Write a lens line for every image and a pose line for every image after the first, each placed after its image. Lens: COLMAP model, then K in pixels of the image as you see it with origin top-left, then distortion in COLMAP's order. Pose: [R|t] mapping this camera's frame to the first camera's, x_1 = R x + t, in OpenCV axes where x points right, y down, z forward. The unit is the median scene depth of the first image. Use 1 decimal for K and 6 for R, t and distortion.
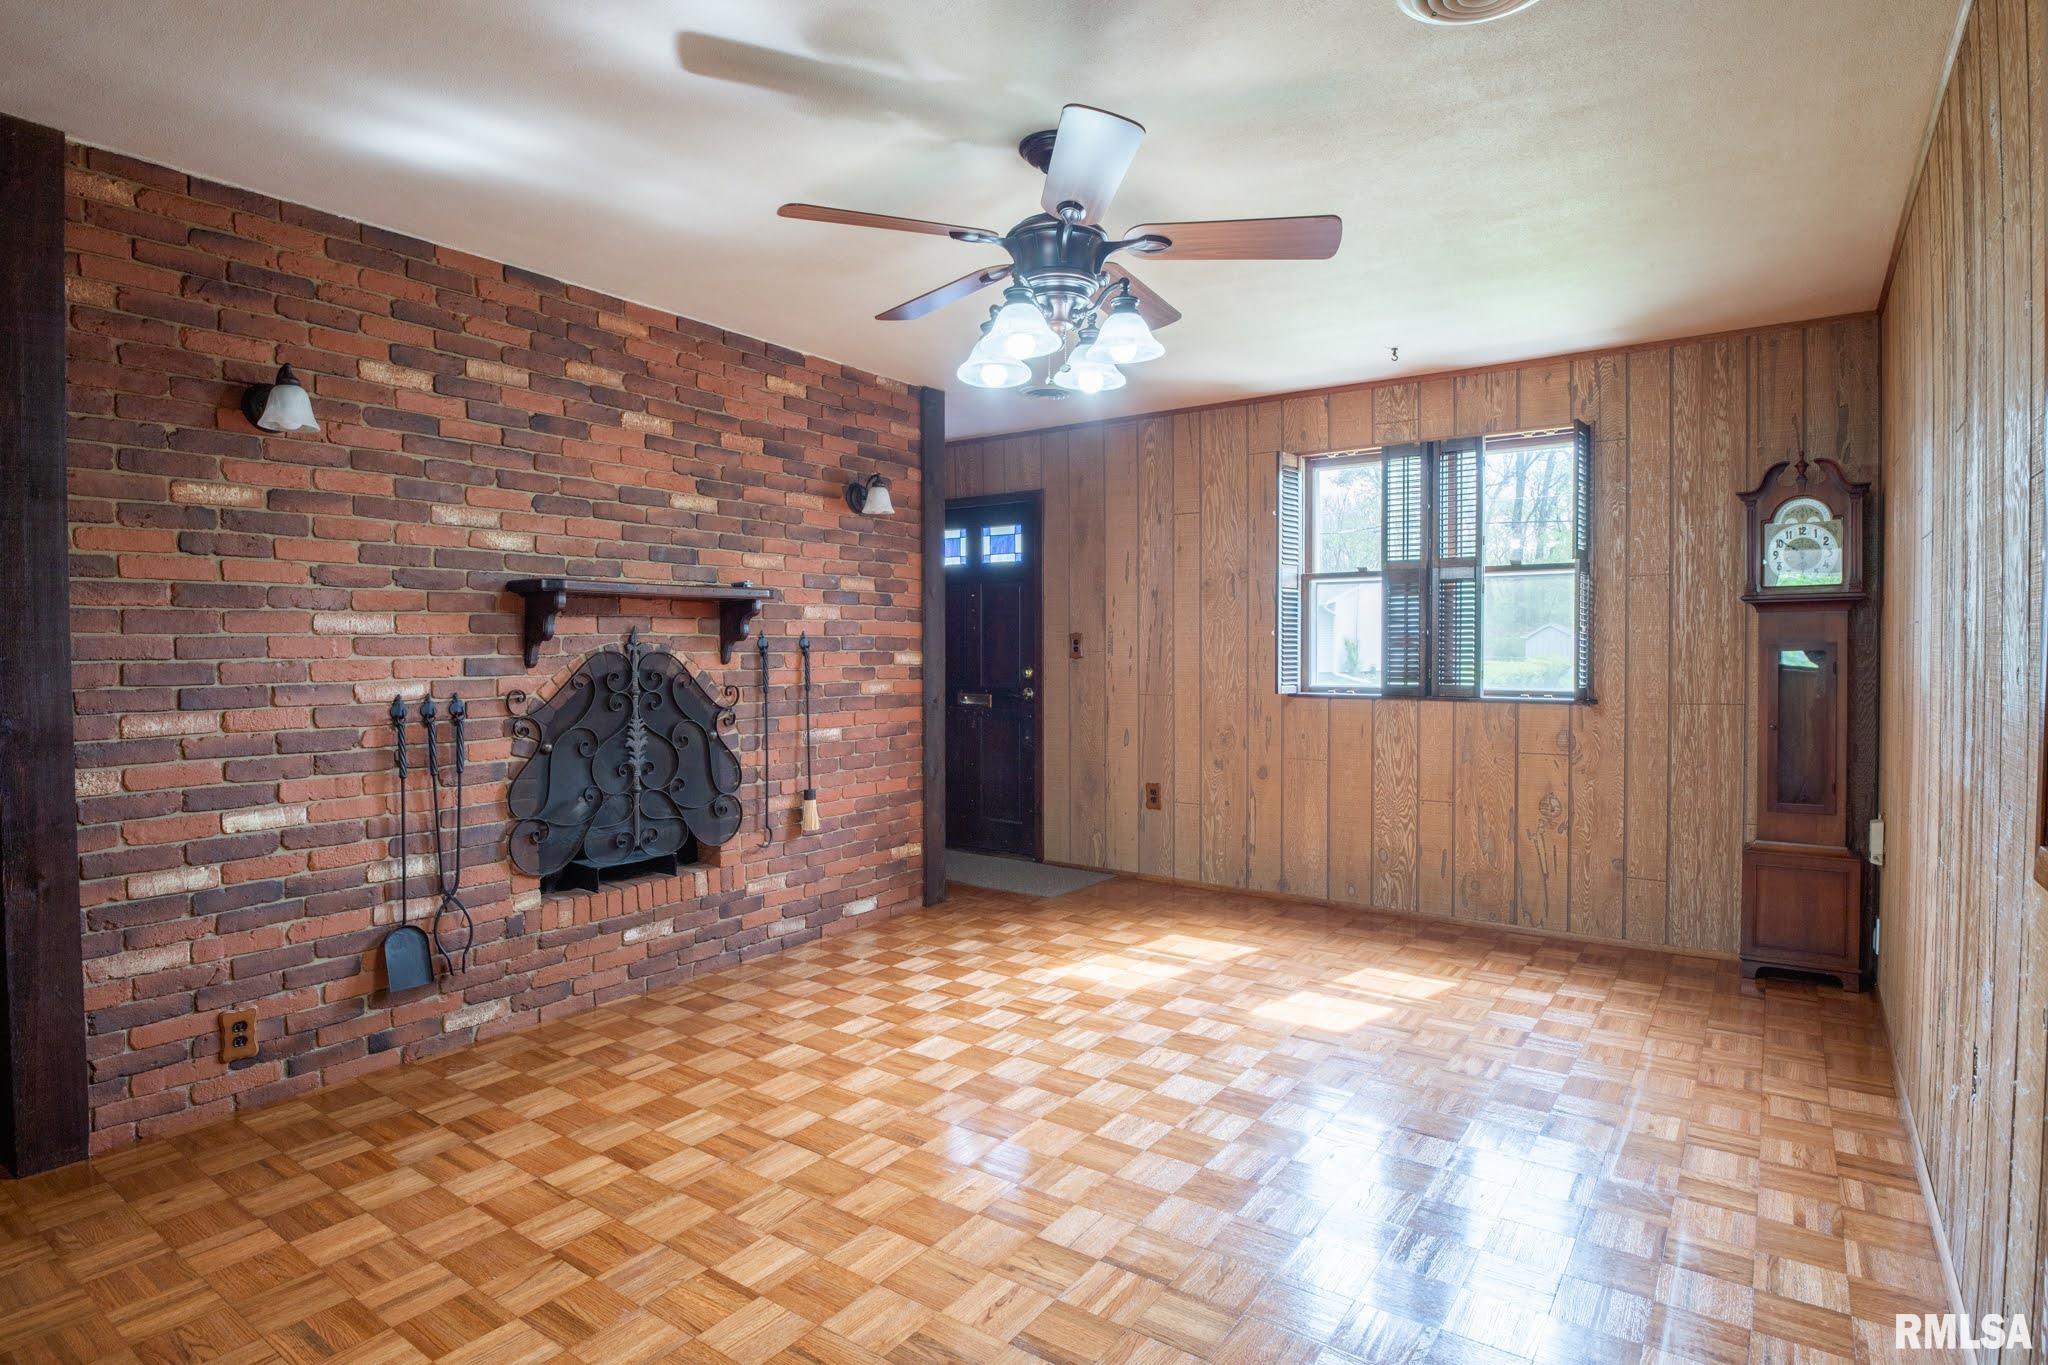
lens RADIAL K [[1023.4, 0, 1011.0], [0, 1023.4, 676.7], [0, 0, 1]] dist [-0.020017, -0.006549]
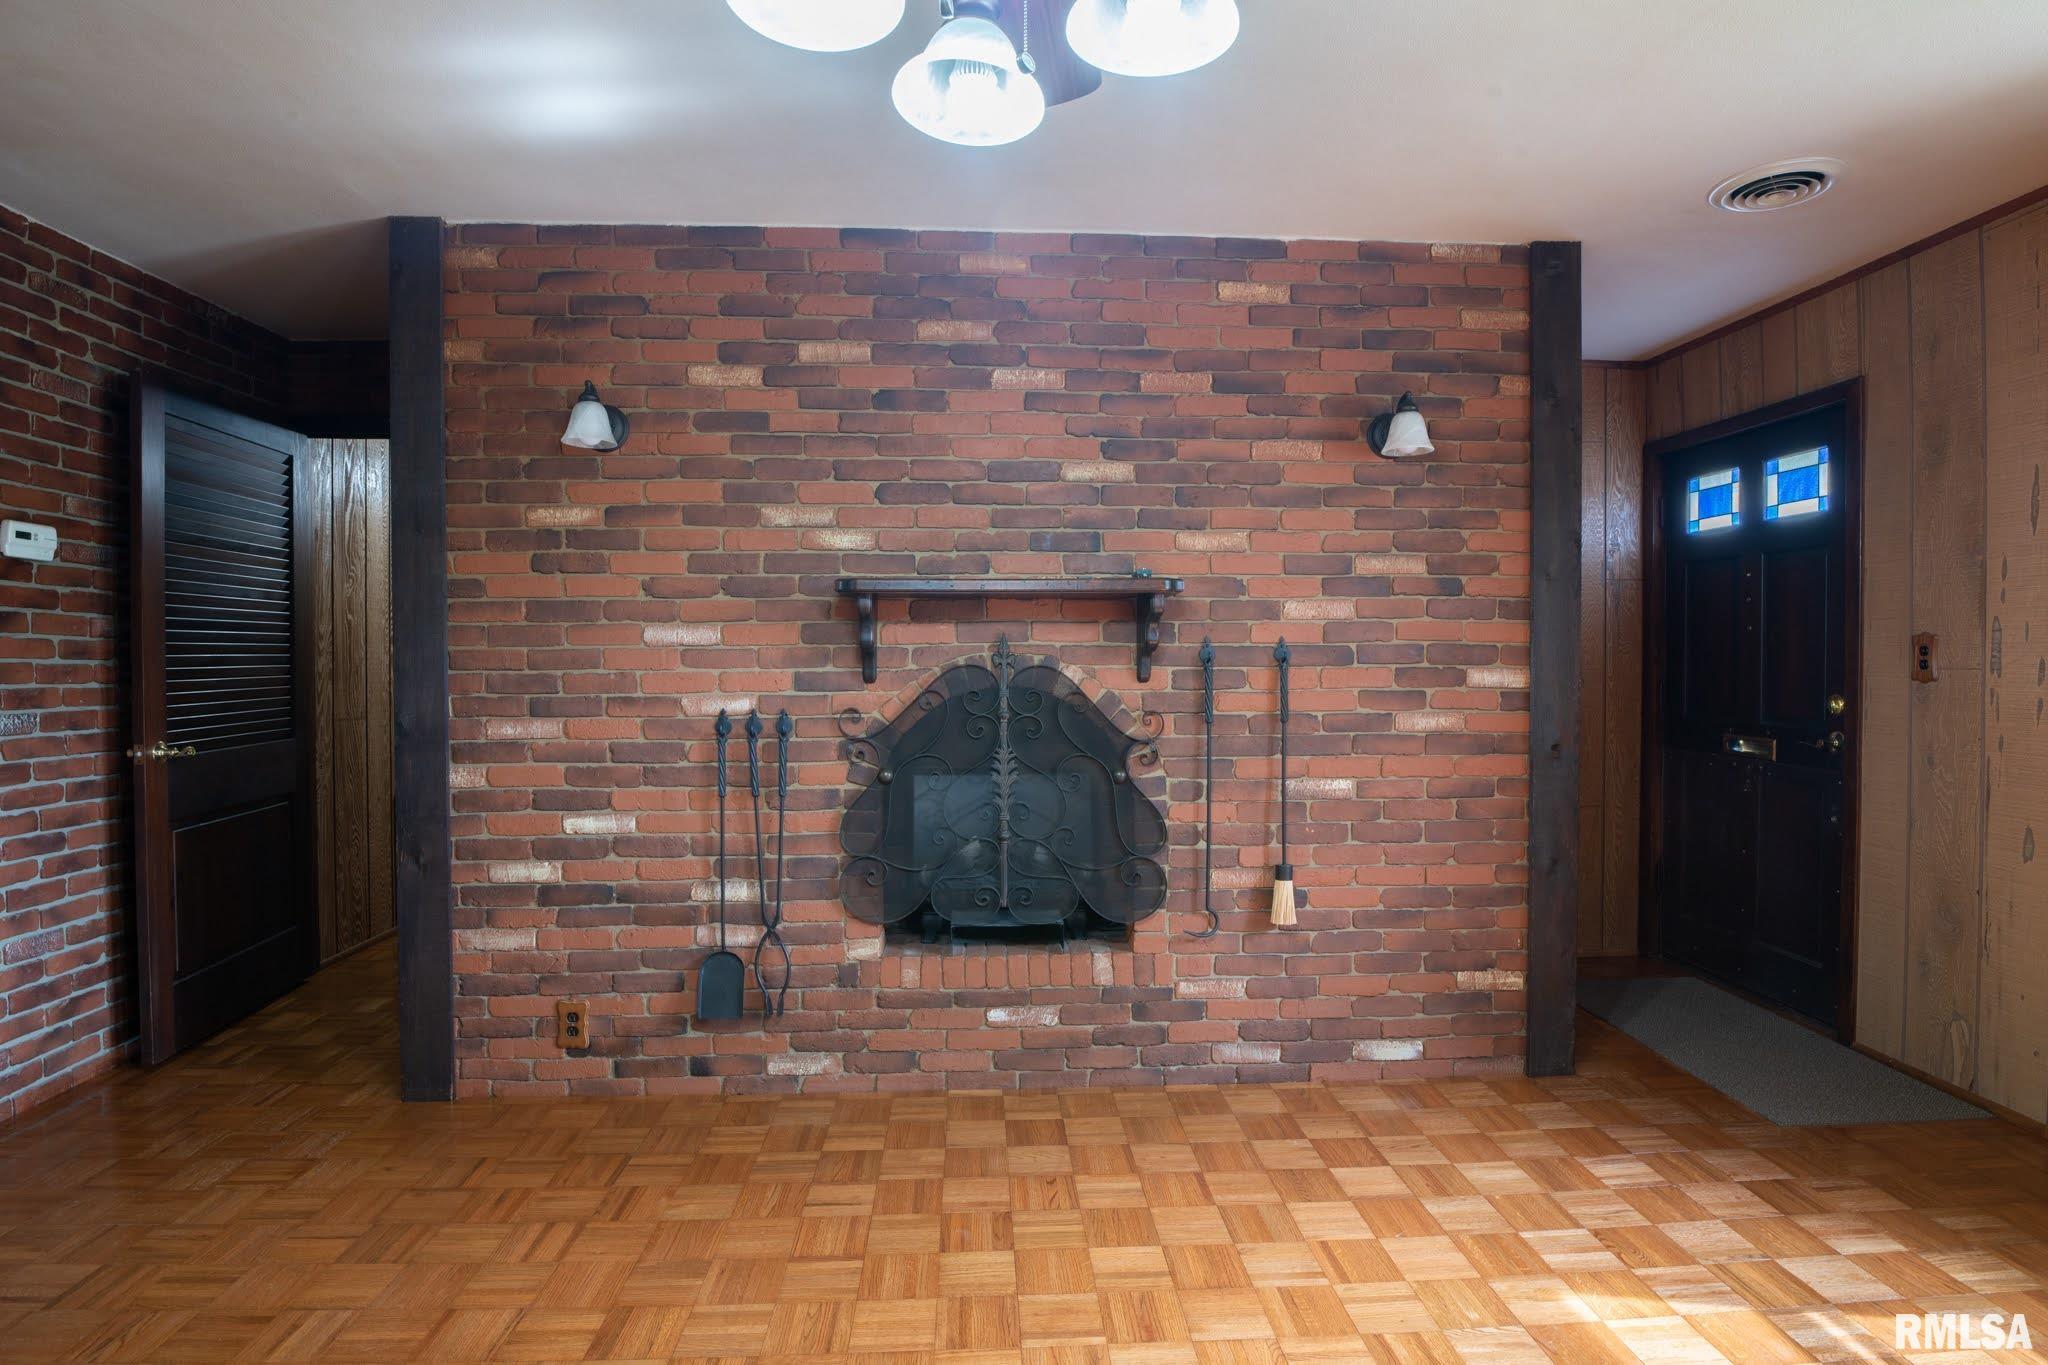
lens RADIAL K [[1023.4, 0, 1011.0], [0, 1023.4, 676.7], [0, 0, 1]] dist [-0.020017, -0.006549]
pose [[0.640891, 0.014732, -0.767491, 0.270679], [-0.022774, 0.999741, 0.000173, -0.016577], [0.767294, 0.017368, 0.641060, 0.519328]]
